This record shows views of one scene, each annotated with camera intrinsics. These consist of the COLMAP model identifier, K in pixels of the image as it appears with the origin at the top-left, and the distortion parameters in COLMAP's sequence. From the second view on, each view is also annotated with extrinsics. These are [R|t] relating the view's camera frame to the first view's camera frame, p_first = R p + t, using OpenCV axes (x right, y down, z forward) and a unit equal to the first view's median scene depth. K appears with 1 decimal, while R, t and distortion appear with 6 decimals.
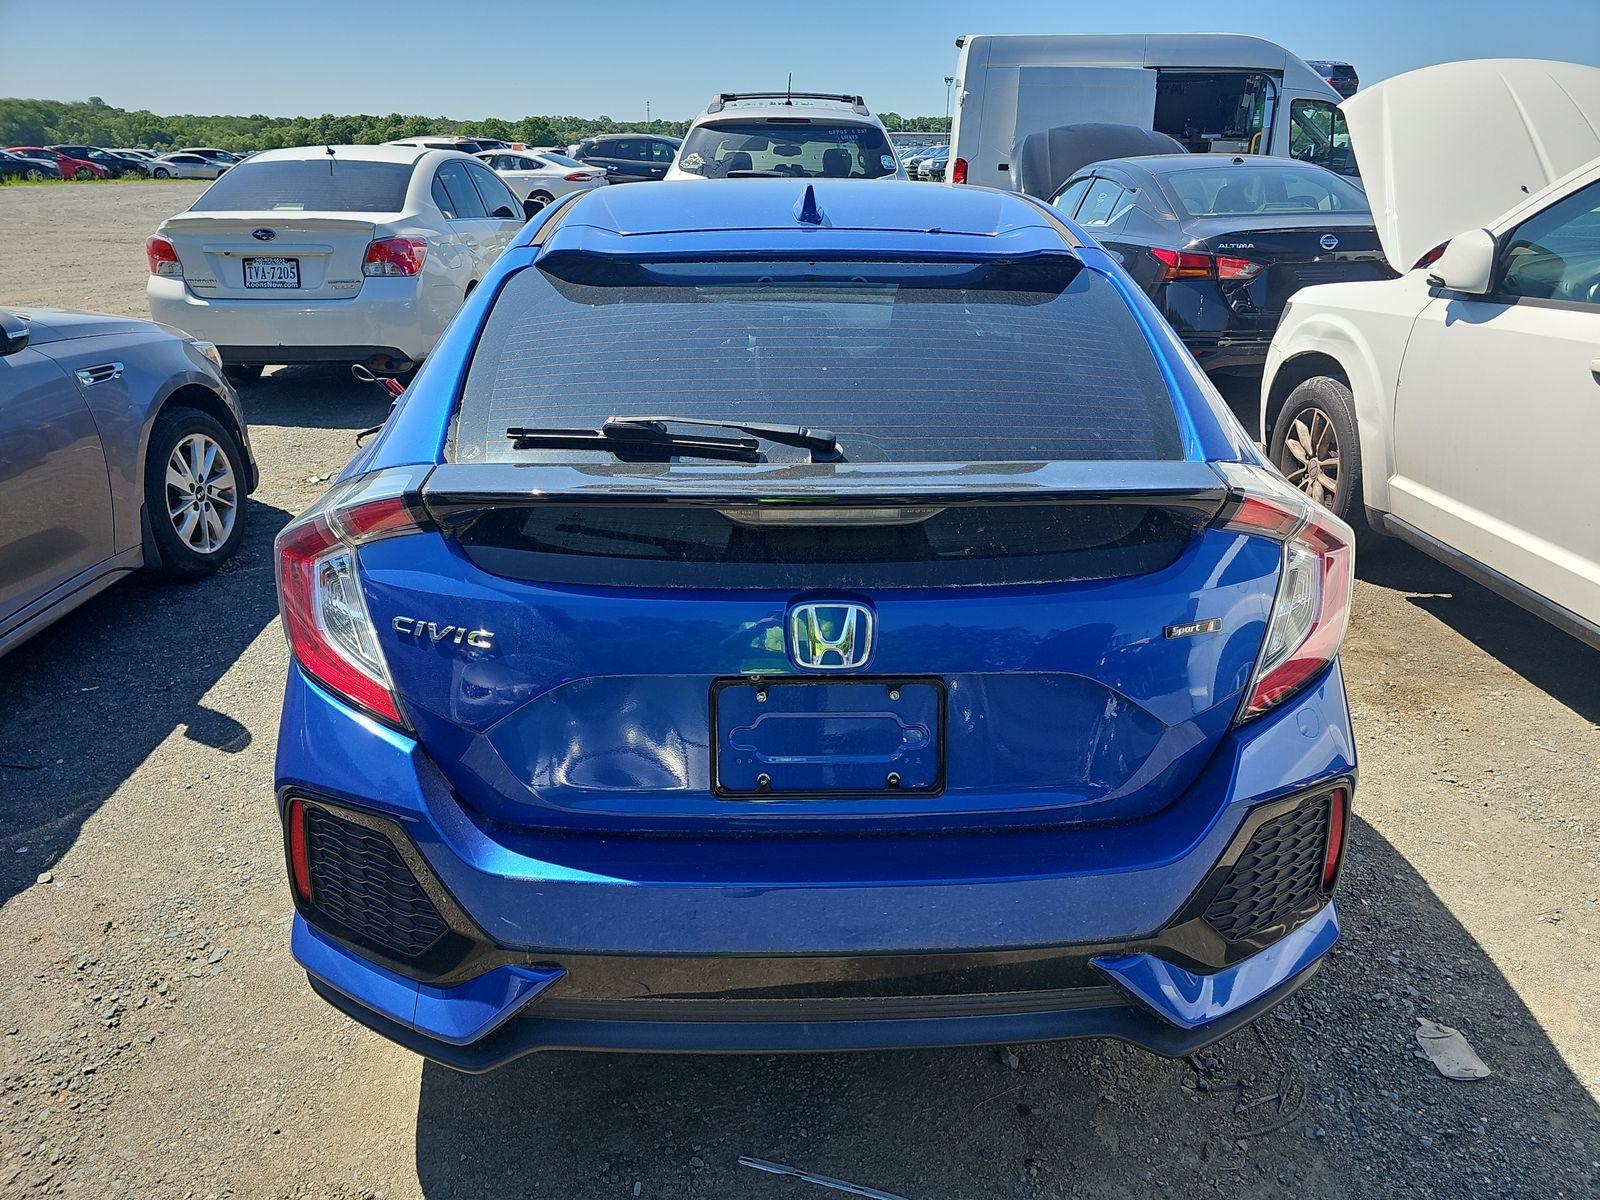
lens RADIAL K [[1083.4, 0, 785.7], [0, 1083.4, 594.8], [0, 0, 1]] dist [0.051227, -0.045362]
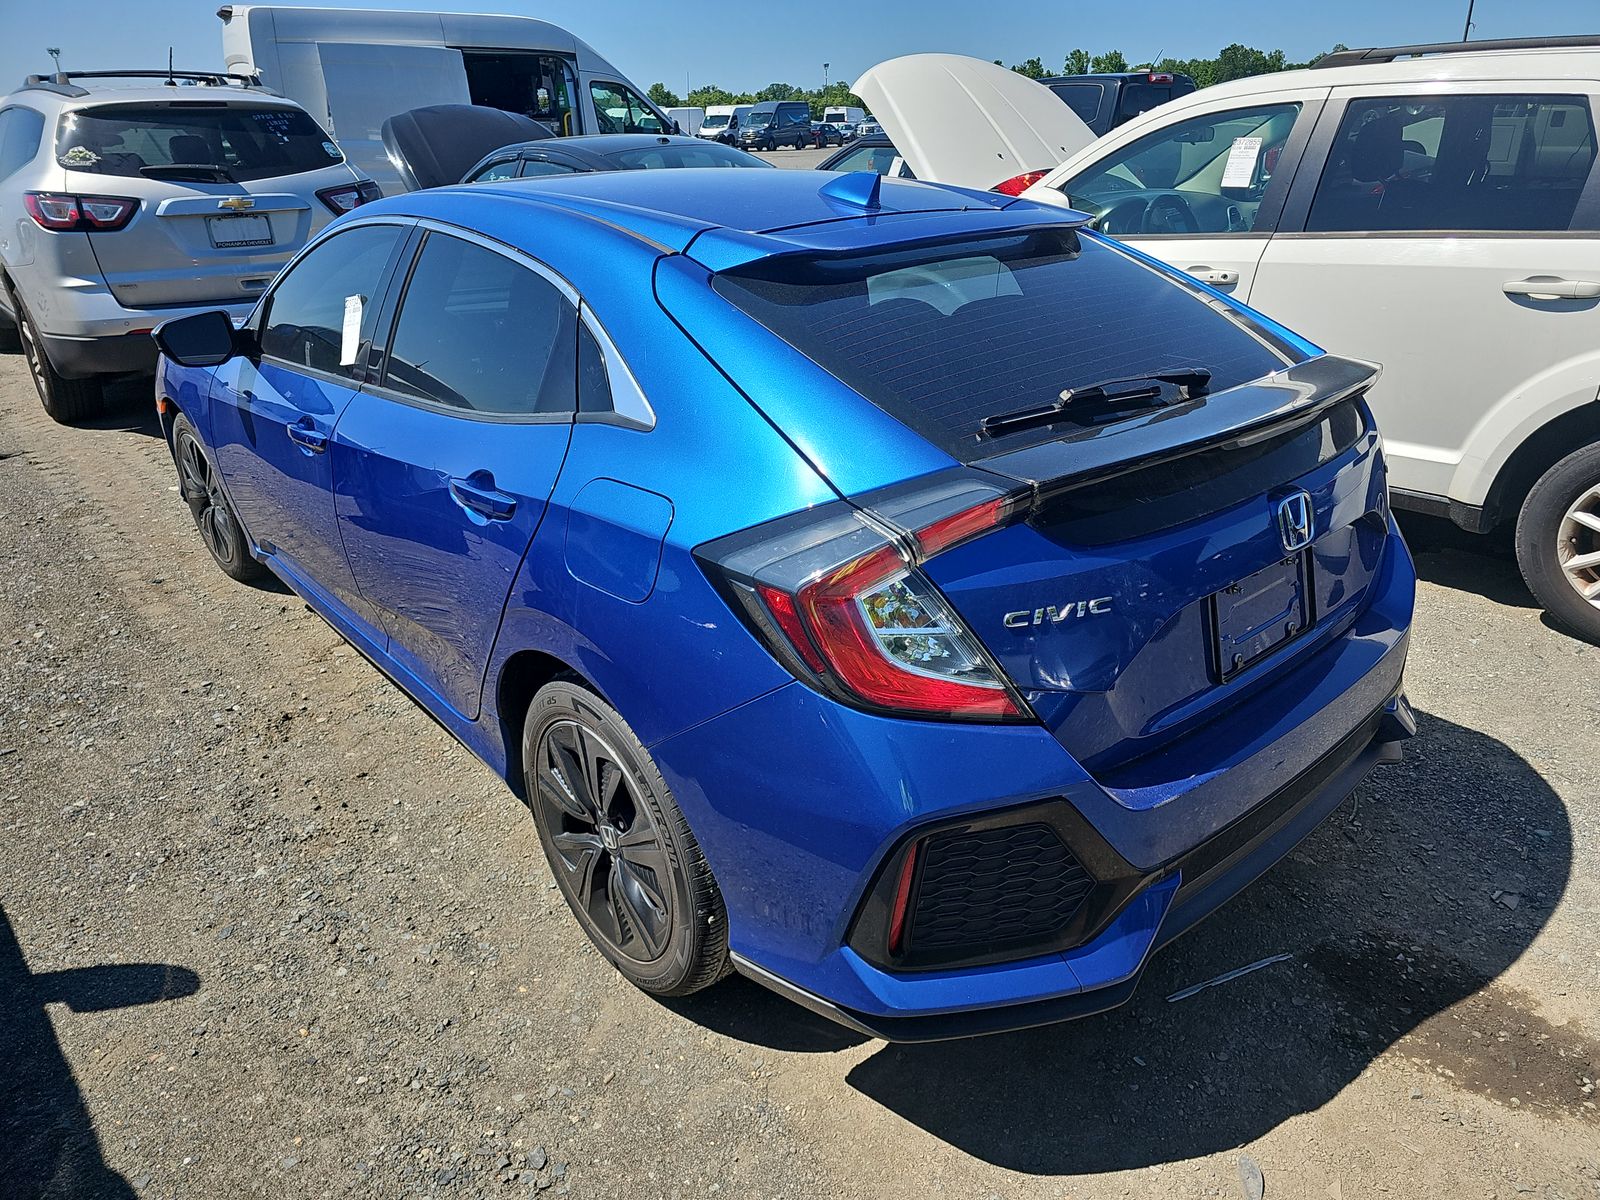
lens RADIAL K [[1093.1, 0, 810.4], [0, 1093.1, 597.7], [0, 0, 1]] dist [0.050773, -0.046219]
pose [[0.760780, -0.275516, 0.587626, -0.438383], [0.265883, 0.958263, 0.105064, -0.060808], [-0.592047, 0.076309, 0.802282, 0.114886]]
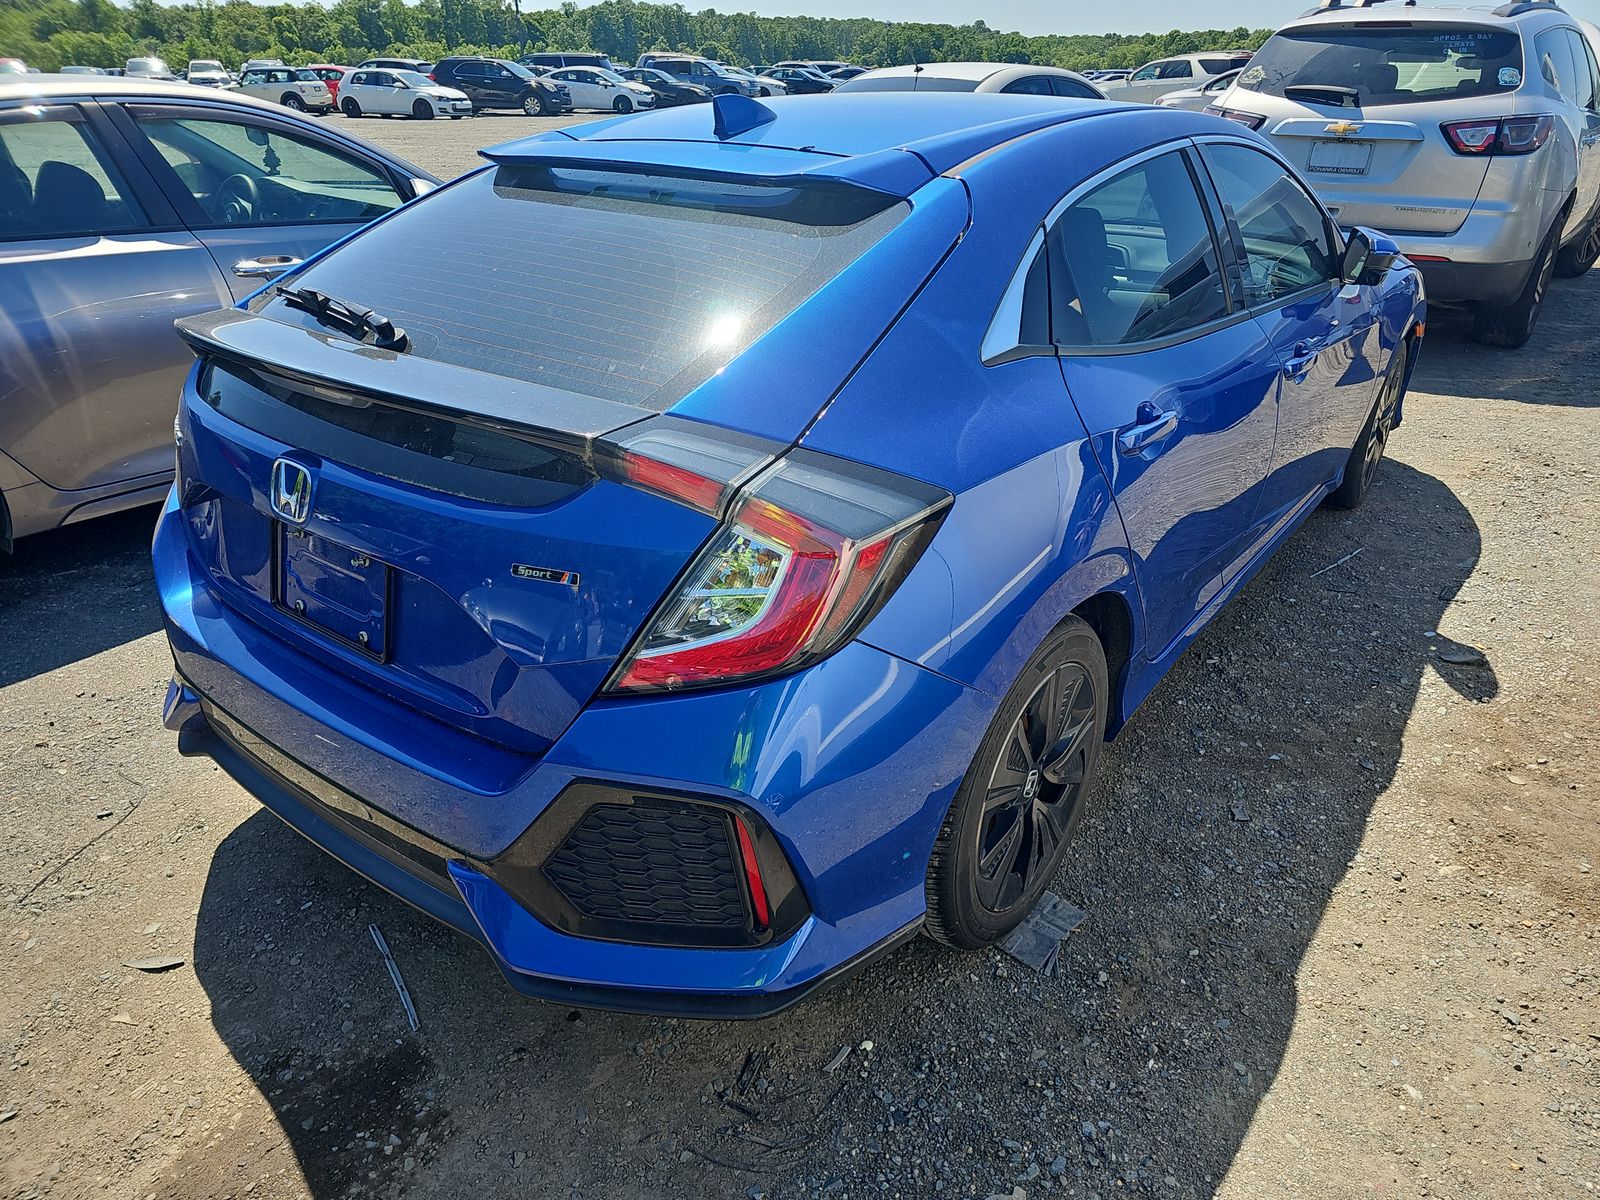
lens RADIAL K [[1067.3, 0, 783.3], [0, 1067.3, 591.5], [0, 0, 1]] dist [0.047816, -0.040923]
pose [[0.774391, 0.274699, -0.569965, 0.422285], [-0.236143, 0.961223, 0.142430, -0.054747], [0.586989, 0.024297, 0.809231, 0.141274]]
